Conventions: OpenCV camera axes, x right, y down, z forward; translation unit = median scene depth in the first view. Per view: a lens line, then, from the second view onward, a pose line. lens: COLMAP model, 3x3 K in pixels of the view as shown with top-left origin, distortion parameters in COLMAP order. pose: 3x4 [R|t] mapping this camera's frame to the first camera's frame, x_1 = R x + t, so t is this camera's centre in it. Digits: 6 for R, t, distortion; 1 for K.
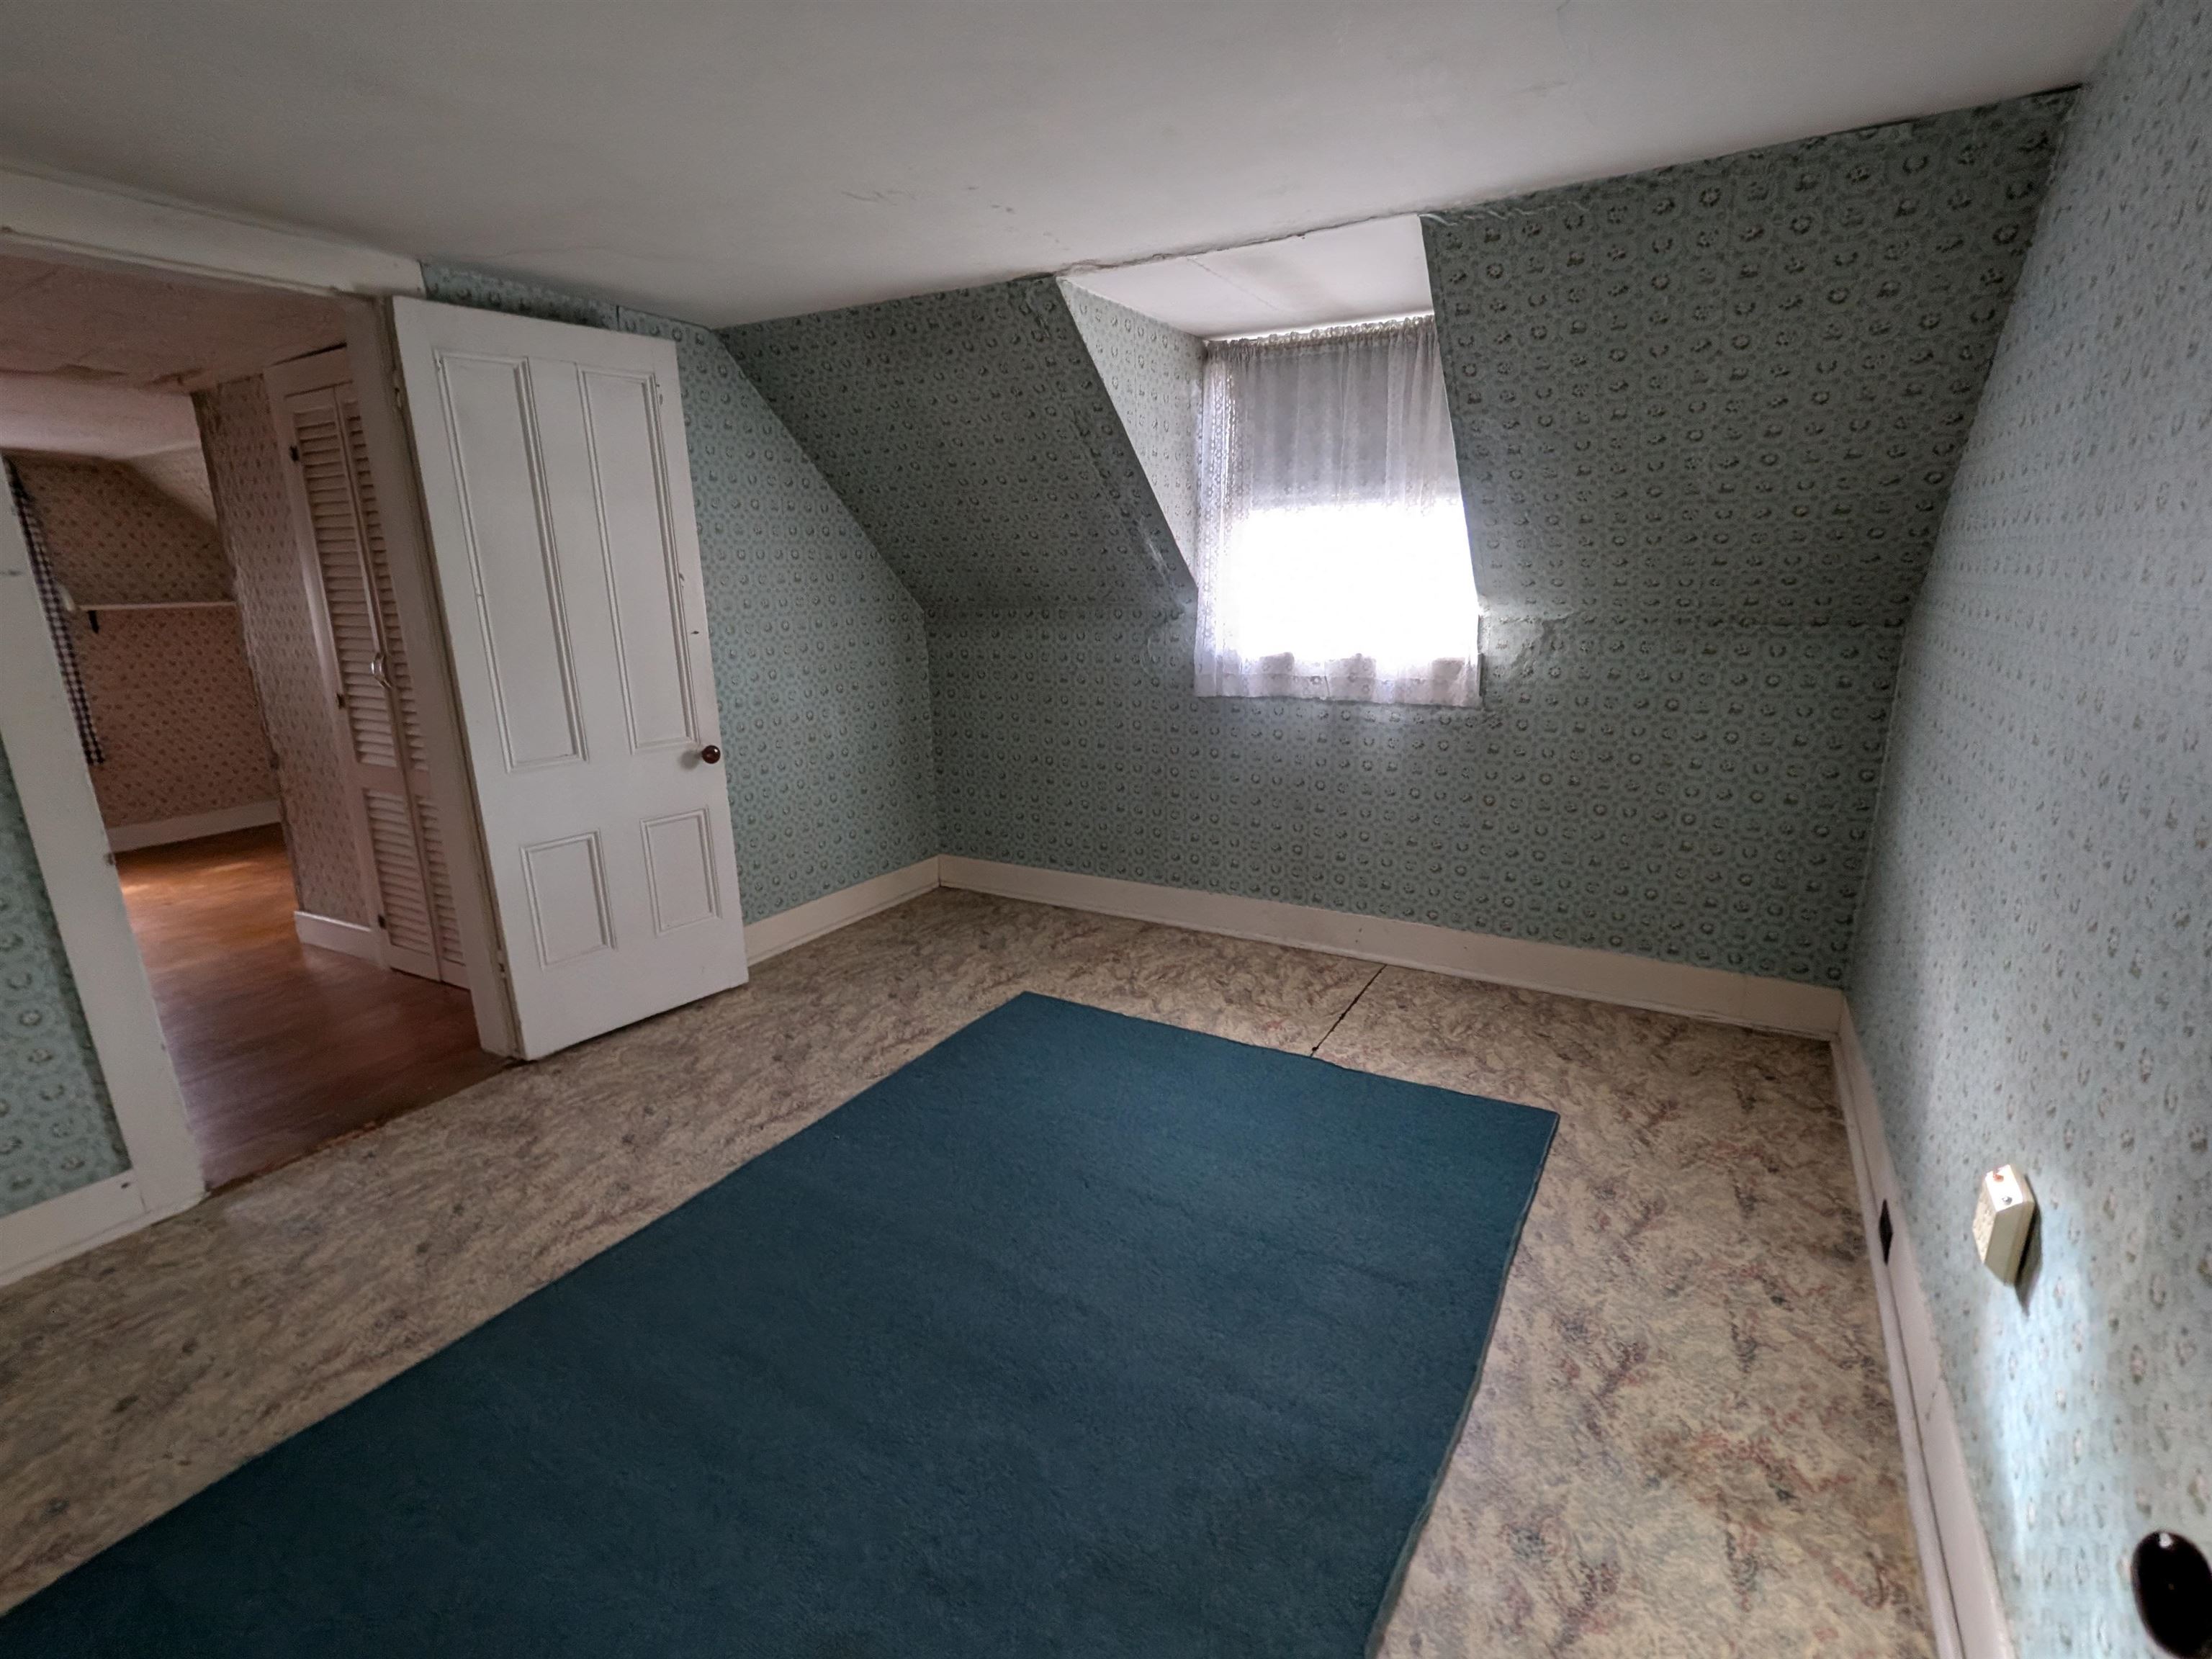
lens RADIAL K [[1054.9, 0, 1111.4], [0, 1054.9, 828.0], [0, 0, 1]] dist [-0.000825, 0.000710]
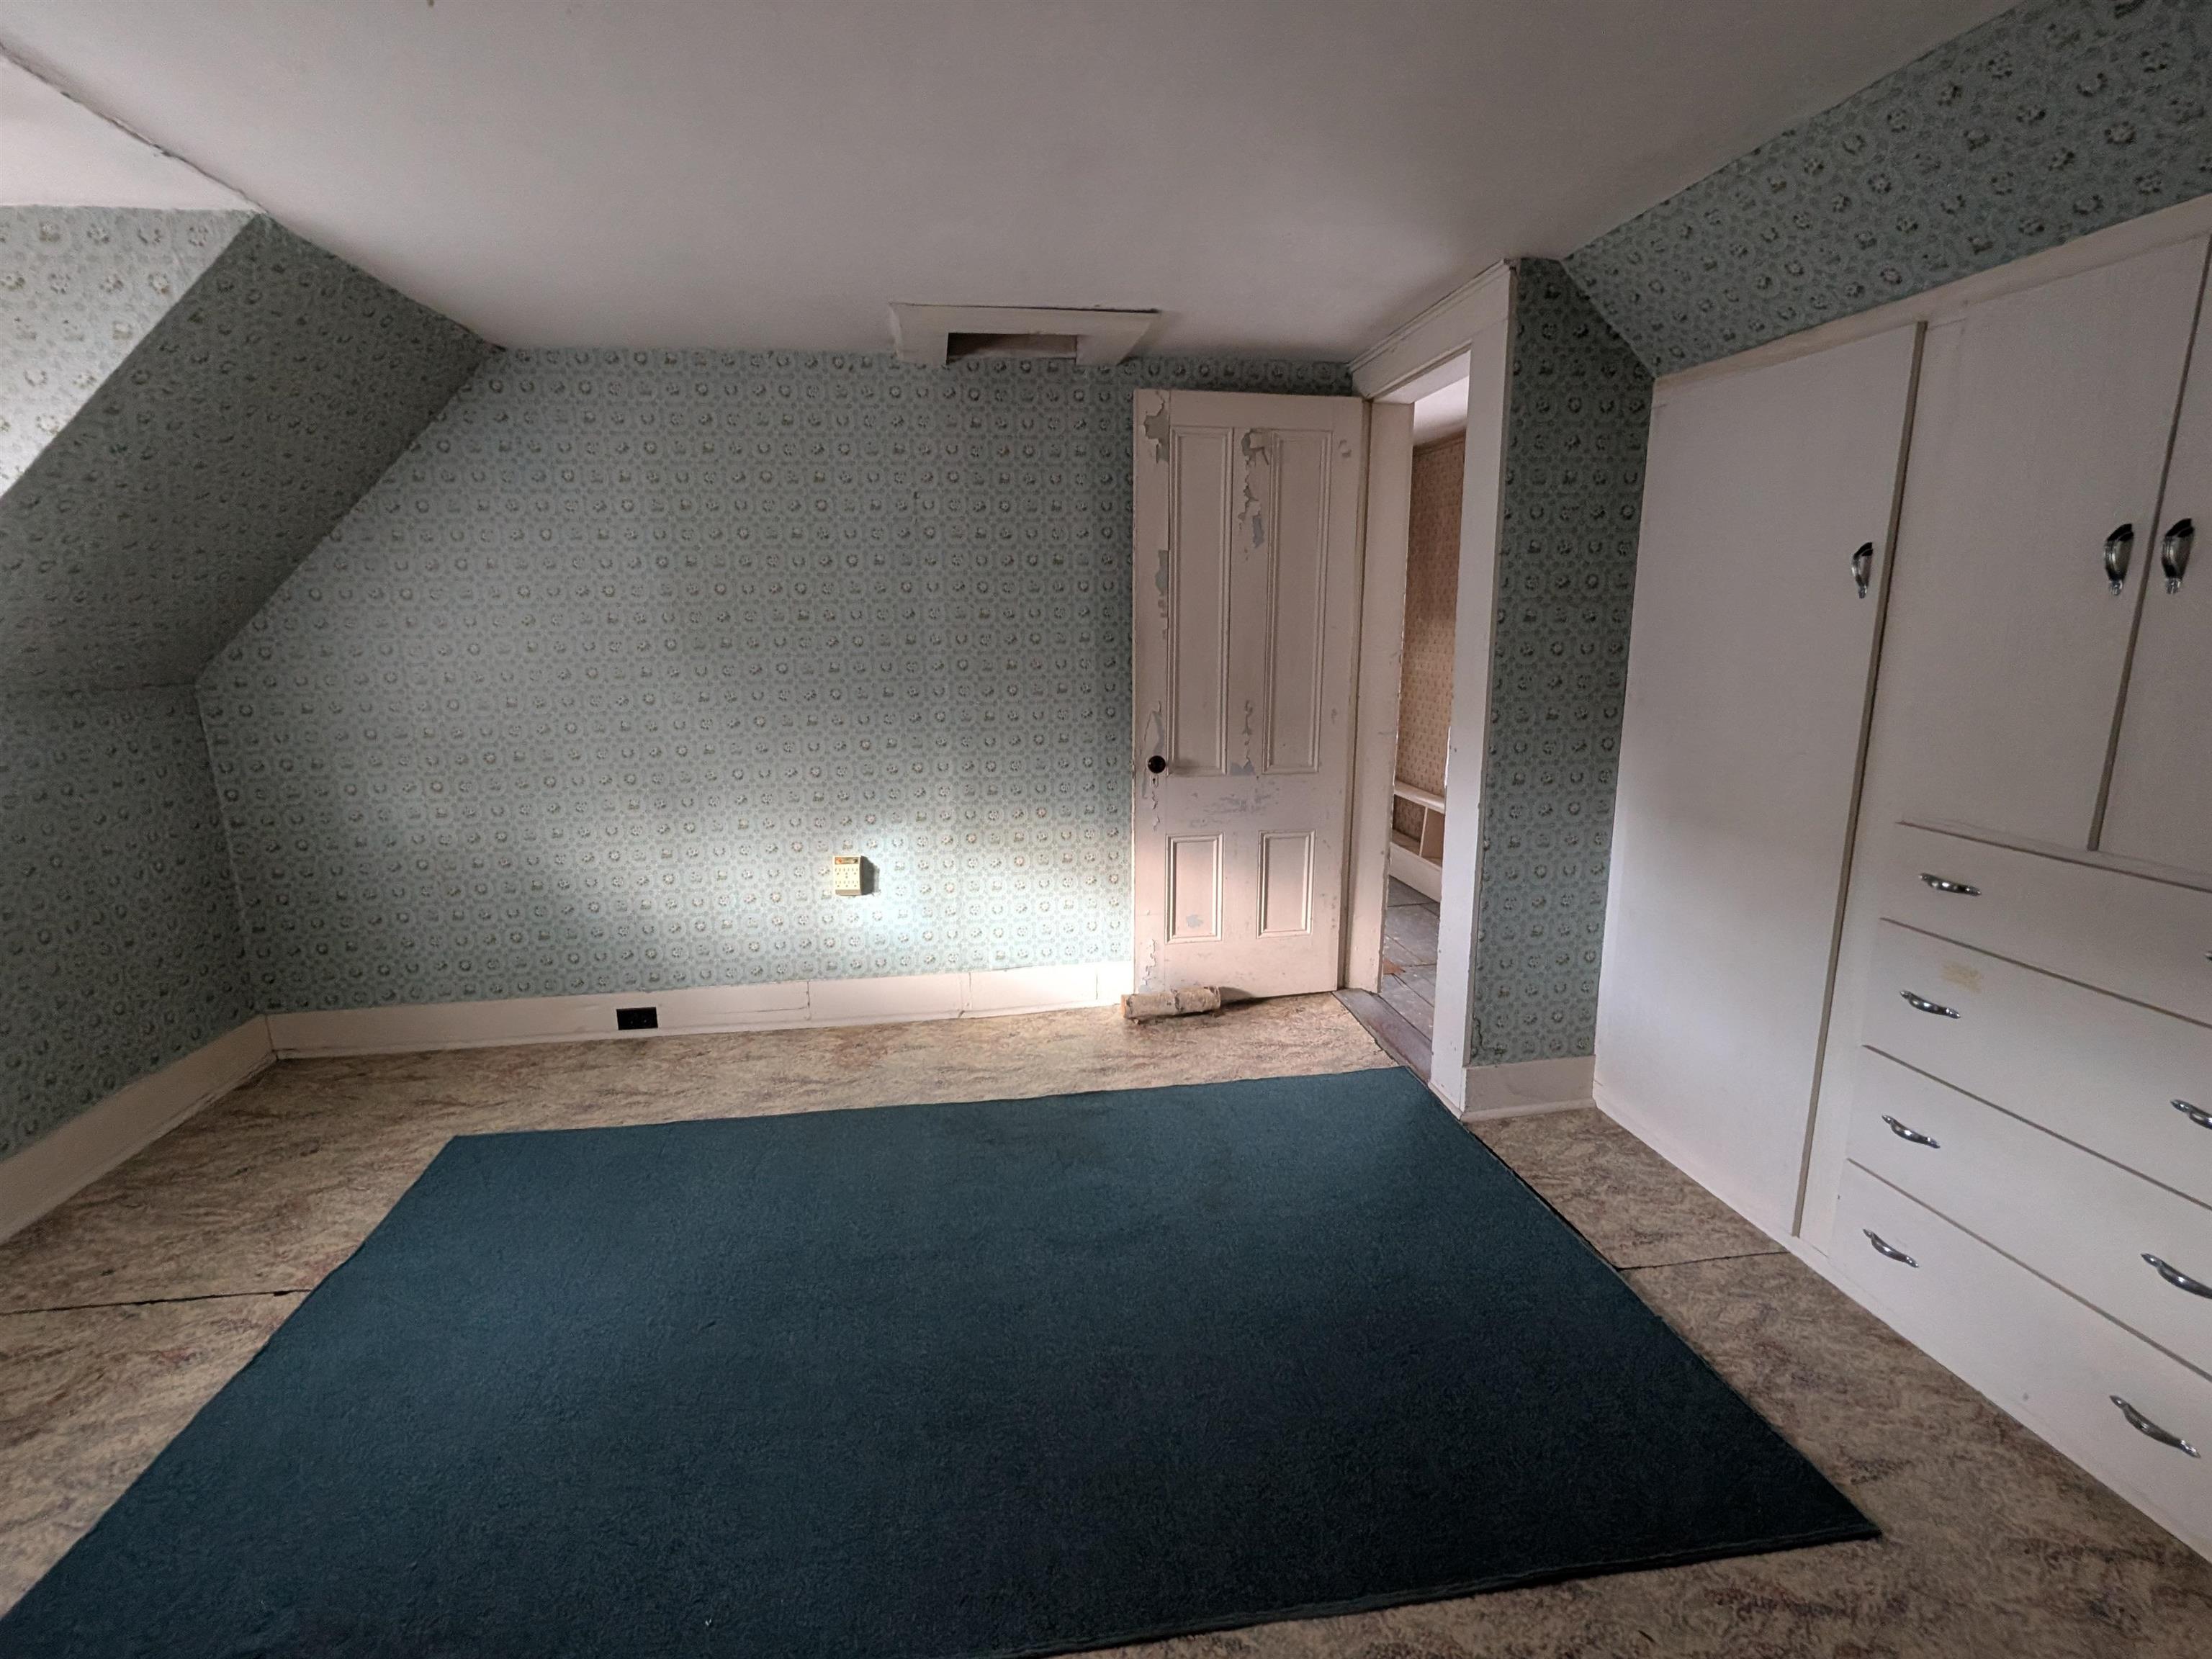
lens RADIAL K [[1054.9, 0, 1105.5], [0, 1054.9, 838.2], [0, 0, 1]] dist [-0.000825, 0.000710]
pose [[-0.635529, -0.132318, 0.760654, -0.868073], [0.212683, 0.917085, 0.337226, -0.253081], [-0.742206, 0.376095, -0.554692, 1.156239]]
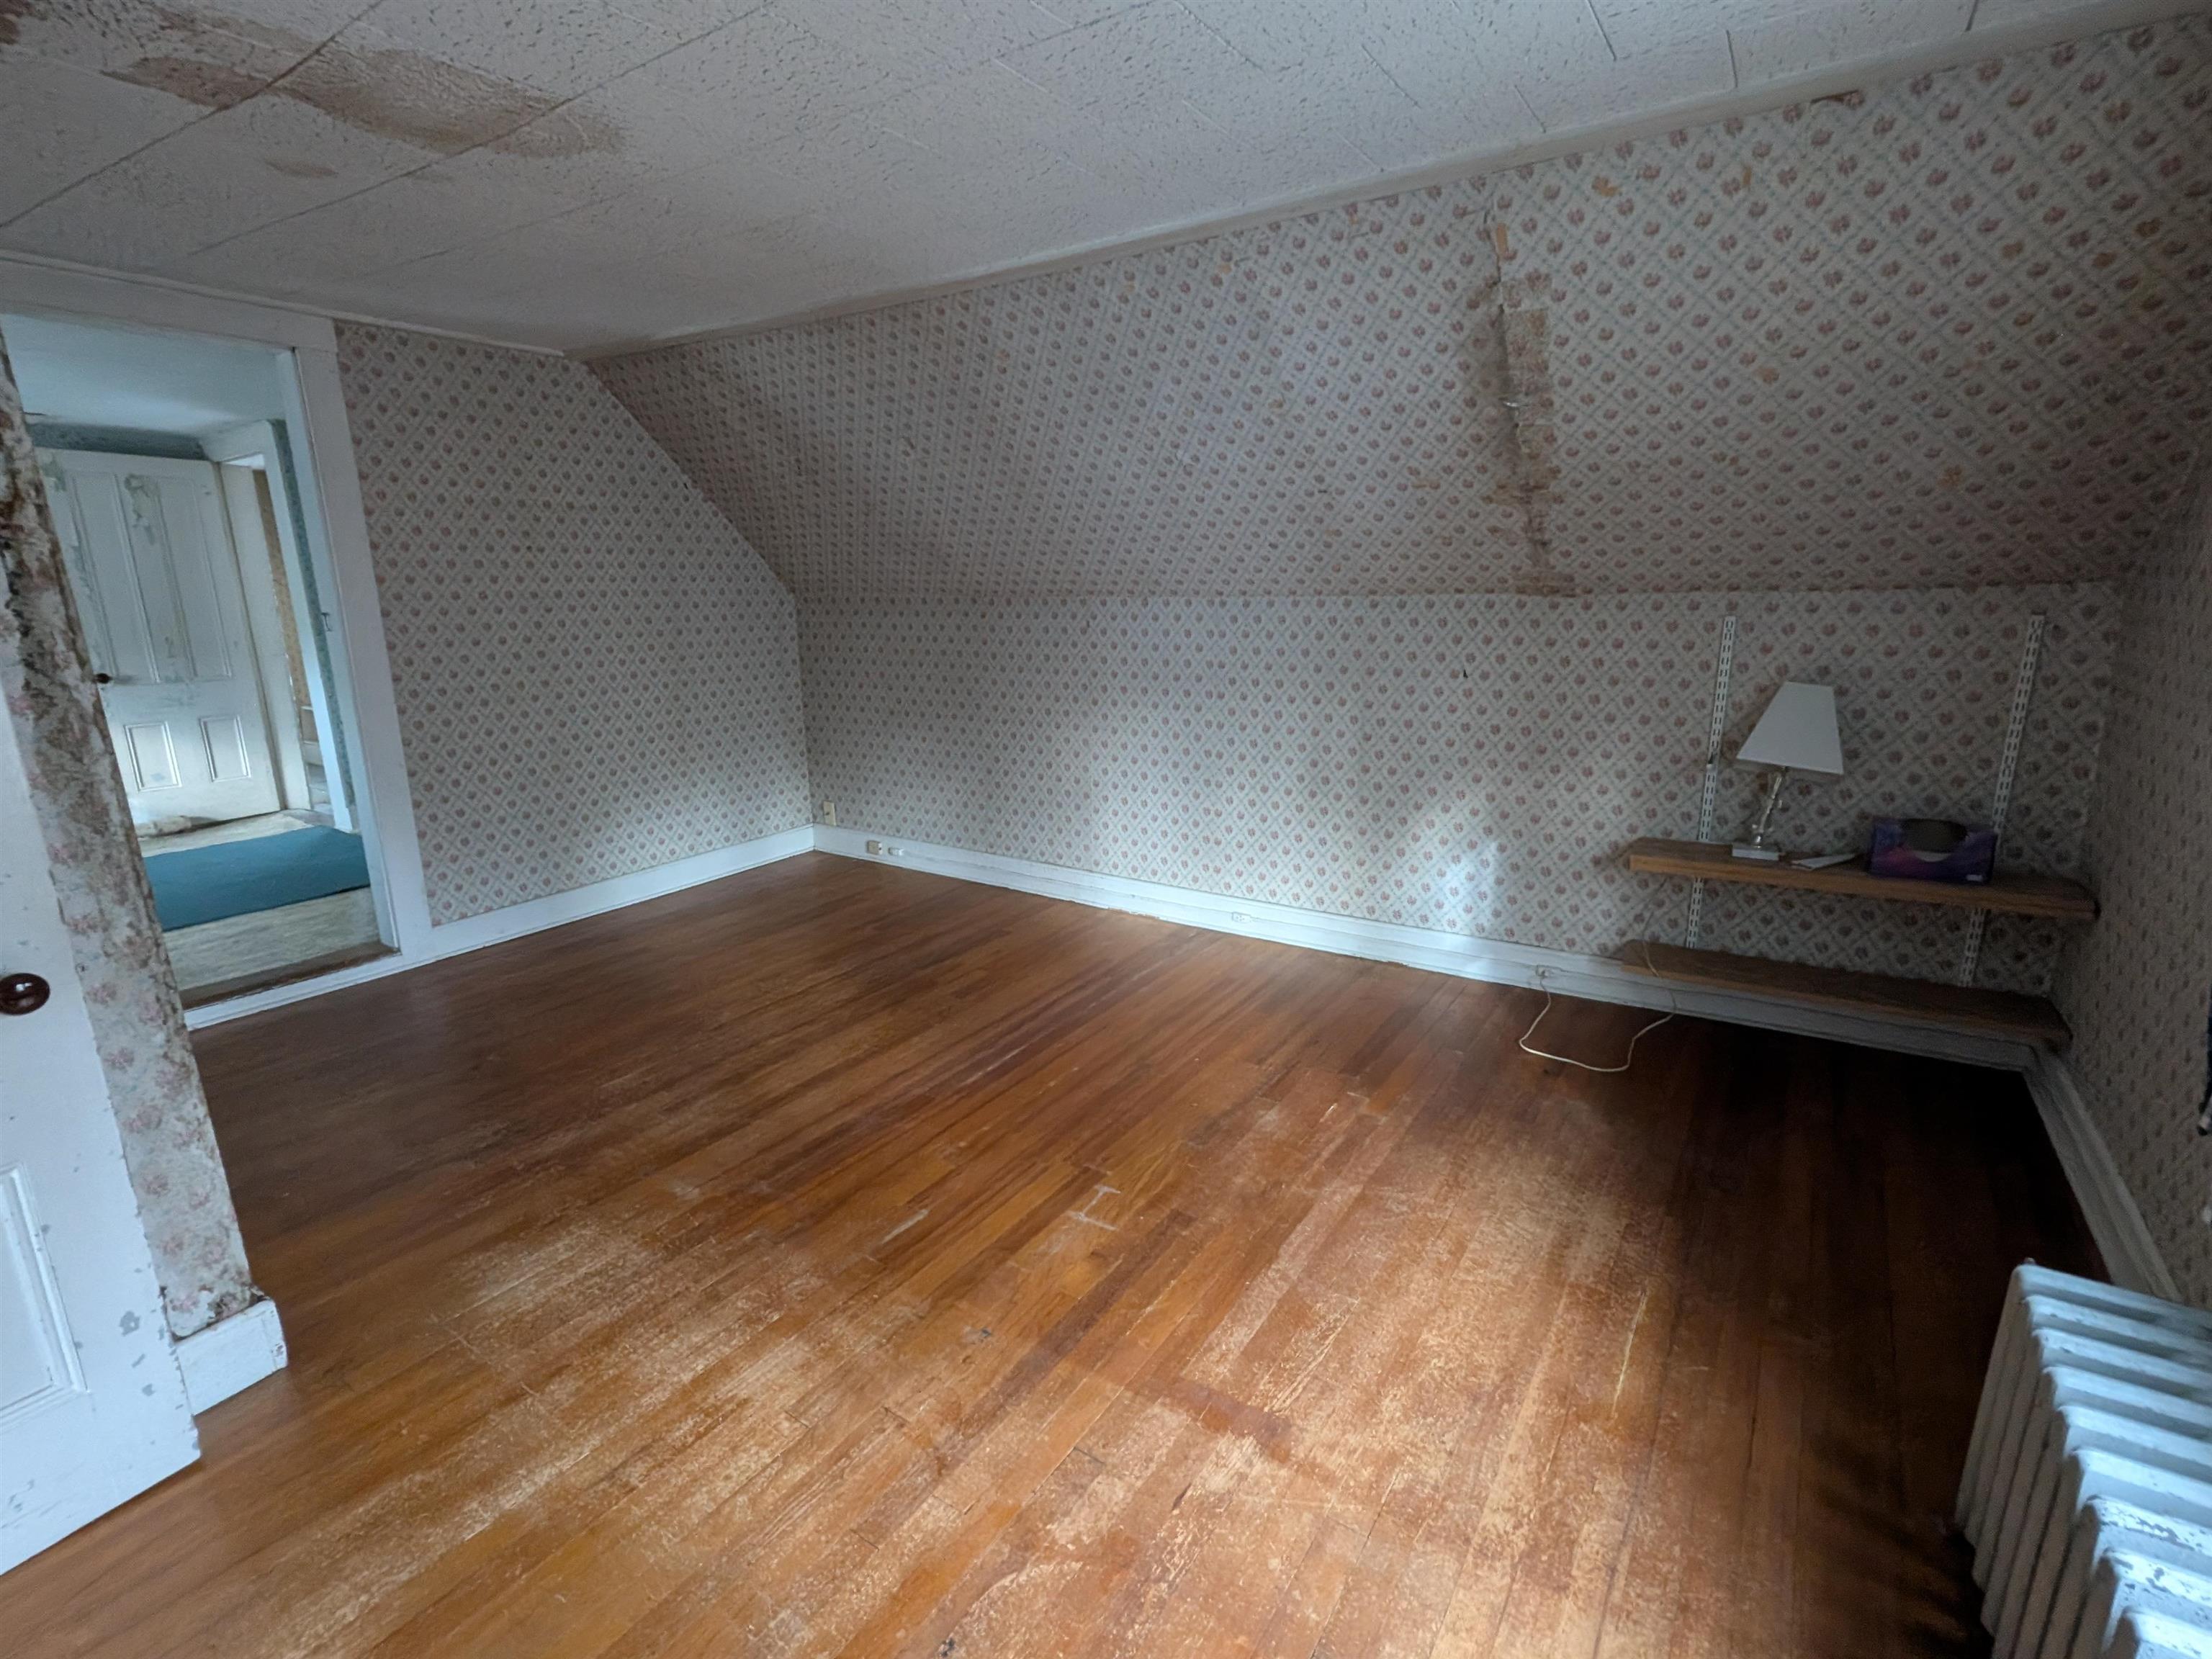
lens RADIAL K [[1054.9, 0, 1130.5], [0, 1054.9, 861.6], [0, 0, 1]] dist [-0.000825, 0.000710]
pose [[-0.998474, 0.019725, 0.051590, -2.323303], [0.041779, 0.880672, 0.471881, -0.519572], [-0.036126, 0.473316, -0.880152, 2.562259]]
